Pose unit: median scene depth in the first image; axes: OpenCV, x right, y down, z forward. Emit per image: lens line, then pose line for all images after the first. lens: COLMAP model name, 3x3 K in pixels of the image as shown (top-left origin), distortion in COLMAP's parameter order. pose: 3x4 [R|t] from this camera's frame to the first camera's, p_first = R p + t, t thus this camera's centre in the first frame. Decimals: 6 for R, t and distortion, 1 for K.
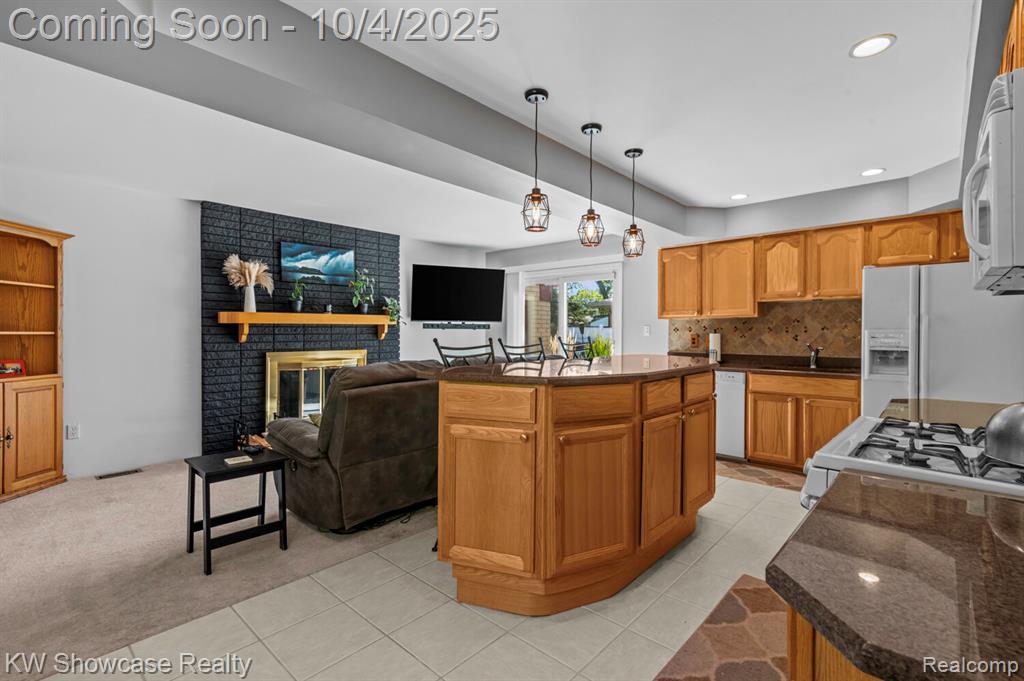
lens RADIAL K [[470.9, 0, 524.8], [0, 470.9, 334.2], [0, 0, 1]] dist [0.017726, -0.000403]
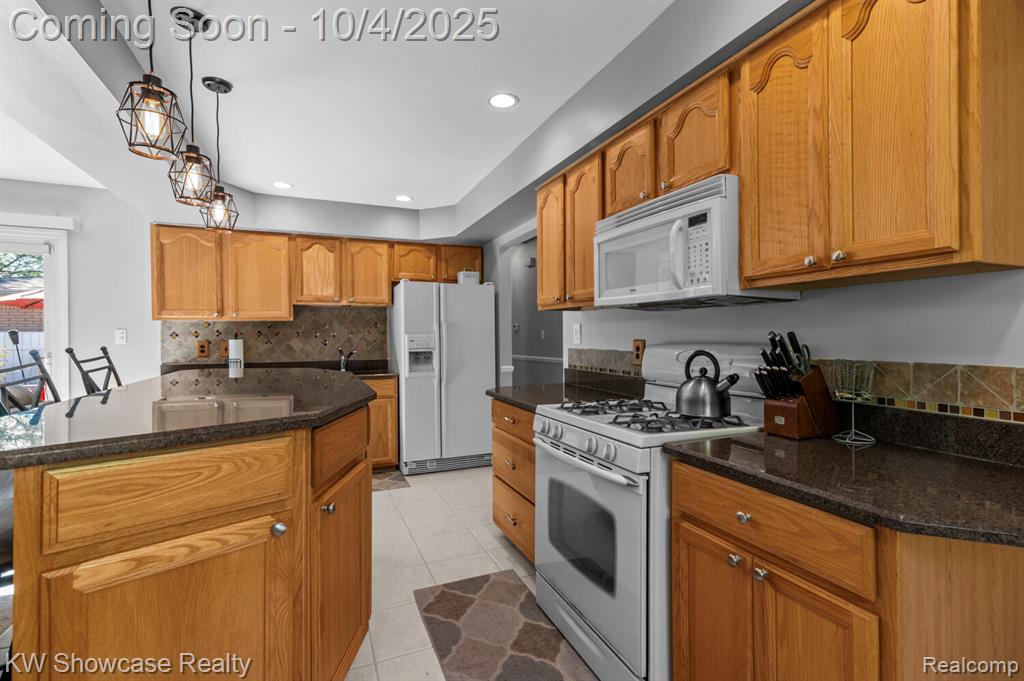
lens RADIAL K [[470.9, 0, 515.8], [0, 470.9, 339.0], [0, 0, 1]] dist [0.017726, -0.000403]
pose [[0.426018, -0.012937, 0.904622, -0.151819], [0.012192, 0.999889, 0.008558, -0.003100], [-0.904632, 0.007383, 0.426129, 0.200088]]
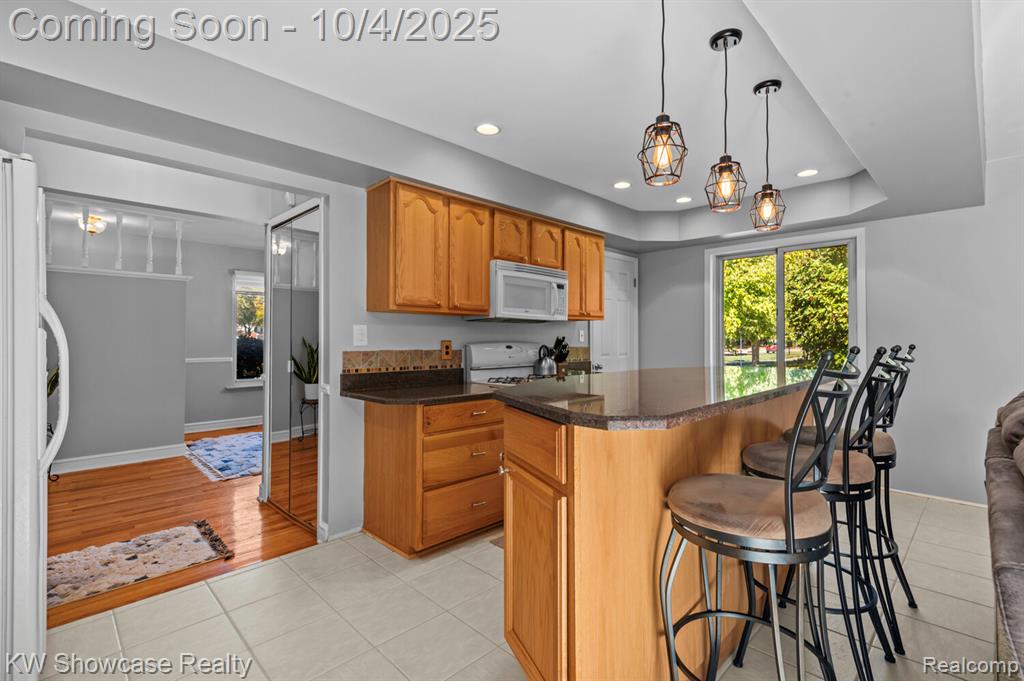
lens RADIAL K [[470.9, 0, 525.8], [0, 470.9, 337.1], [0, 0, 1]] dist [0.017726, -0.000403]
pose [[-0.997967, -0.002544, 0.063683, 0.228939], [-0.002561, 0.999997, -0.000188, -0.001772], [-0.063682, -0.000351, -0.997970, 1.012863]]
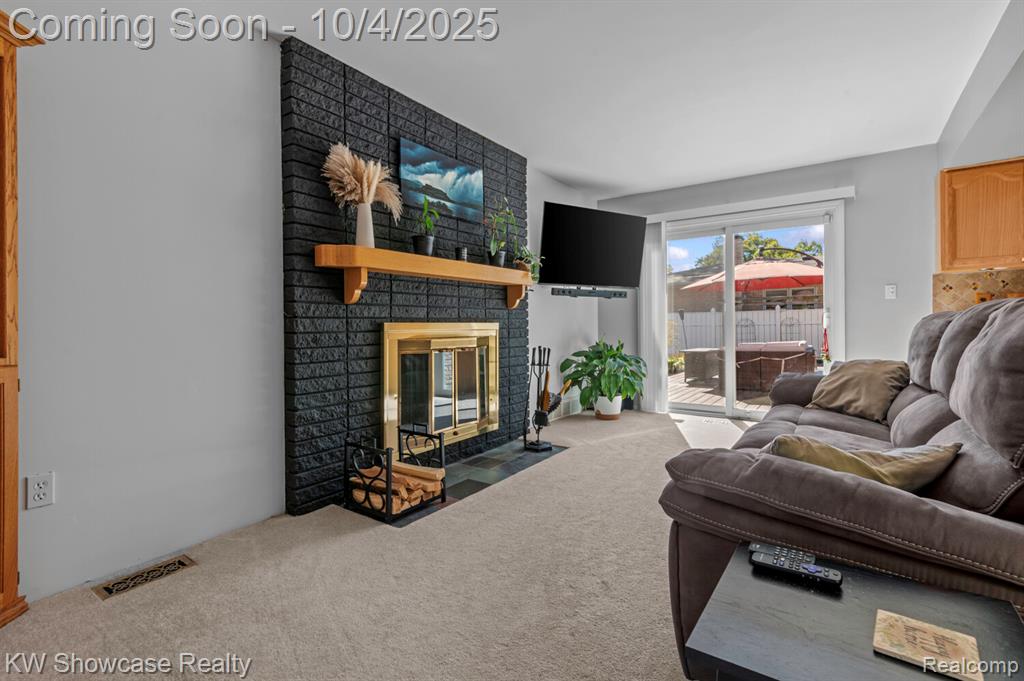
lens RADIAL K [[470.9, 0, 530.2], [0, 470.9, 323.0], [0, 0, 1]] dist [0.017726, -0.000403]
pose [[0.990769, -0.011223, 0.135099, -0.456590], [0.013004, 0.999840, -0.012305, 0.050182], [-0.134939, 0.013948, 0.990756, 0.411256]]
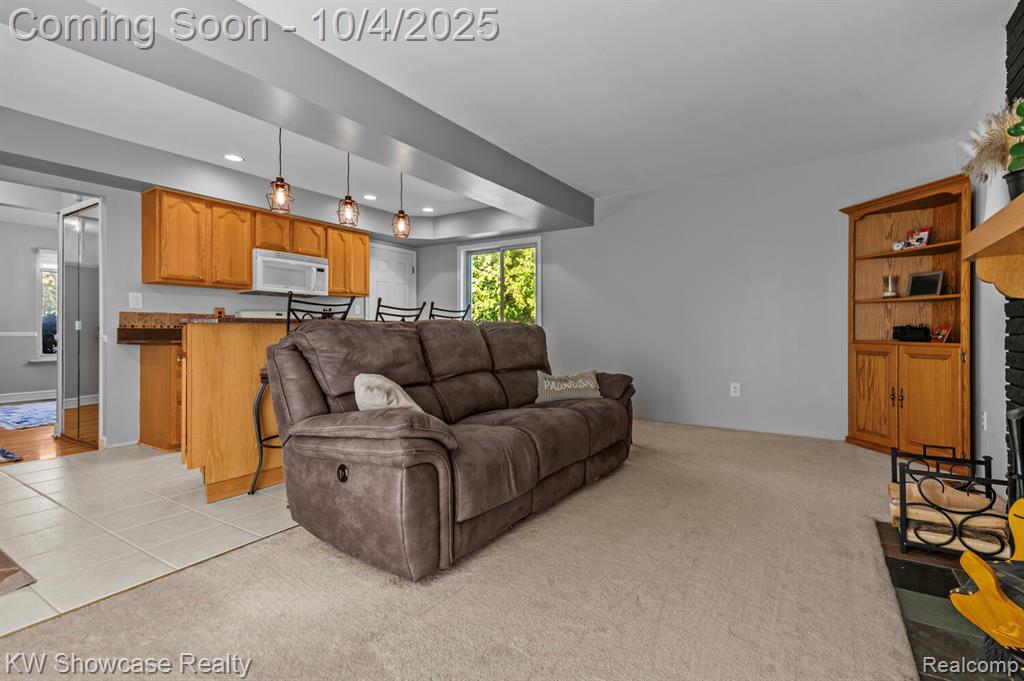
lens RADIAL K [[470.9, 0, 519.2], [0, 470.9, 332.3], [0, 0, 1]] dist [0.017726, -0.000403]
pose [[-0.988757, -0.000568, -0.149529, -0.064730], [-0.001903, 0.999960, 0.008780, 0.044394], [0.149518, 0.008966, -0.988718, 1.352052]]
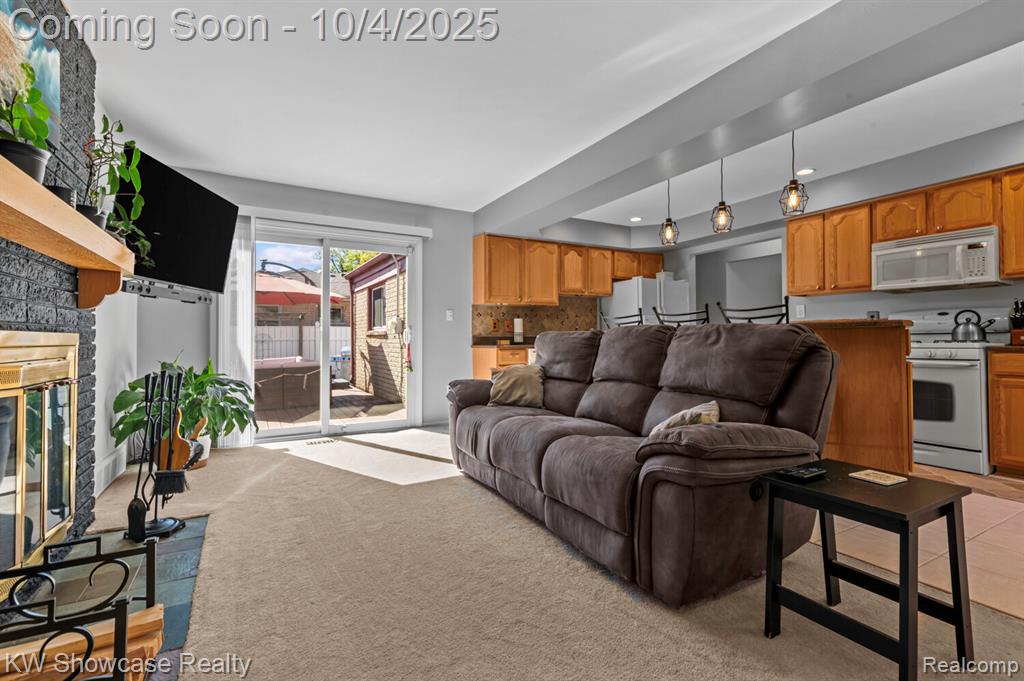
lens RADIAL K [[470.9, 0, 519.3], [0, 470.9, 331.4], [0, 0, 1]] dist [0.017726, -0.000403]
pose [[0.312415, 0.011701, 0.949874, -0.703965], [0.011777, 0.999800, -0.016190, 0.049826], [-0.949873, 0.016244, 0.312214, 0.668170]]
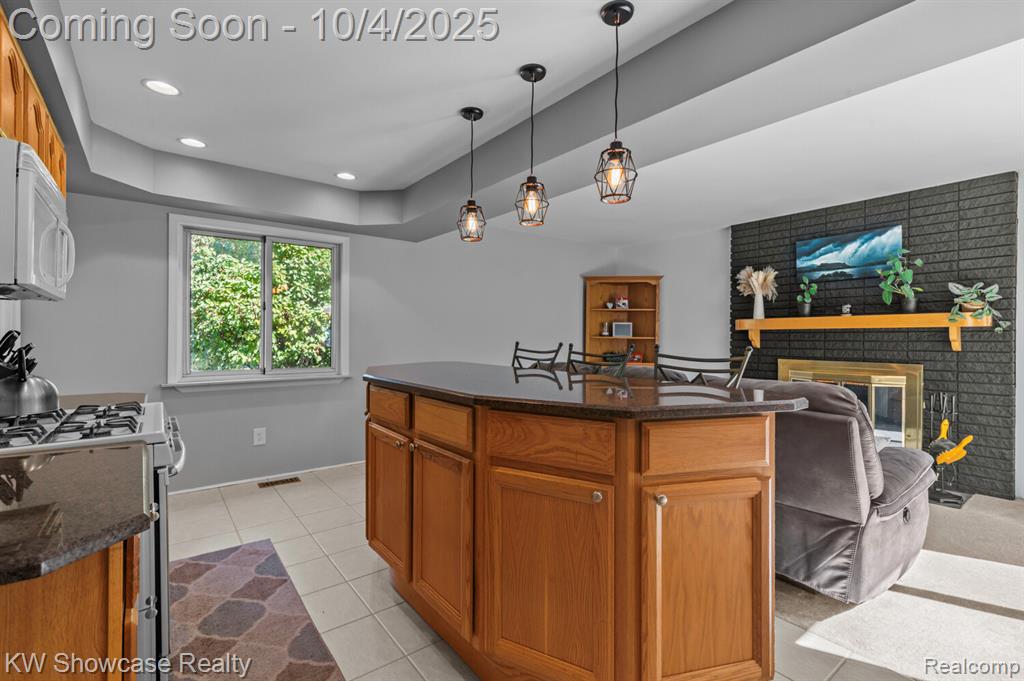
lens RADIAL K [[470.9, 0, 519.7], [0, 470.9, 333.4], [0, 0, 1]] dist [0.017726, -0.000403]
pose [[-0.188073, -0.007946, -0.982123, 0.535649], [-0.010367, 0.999928, -0.006105, -0.002730], [0.982100, 0.009033, -0.188141, 0.670232]]
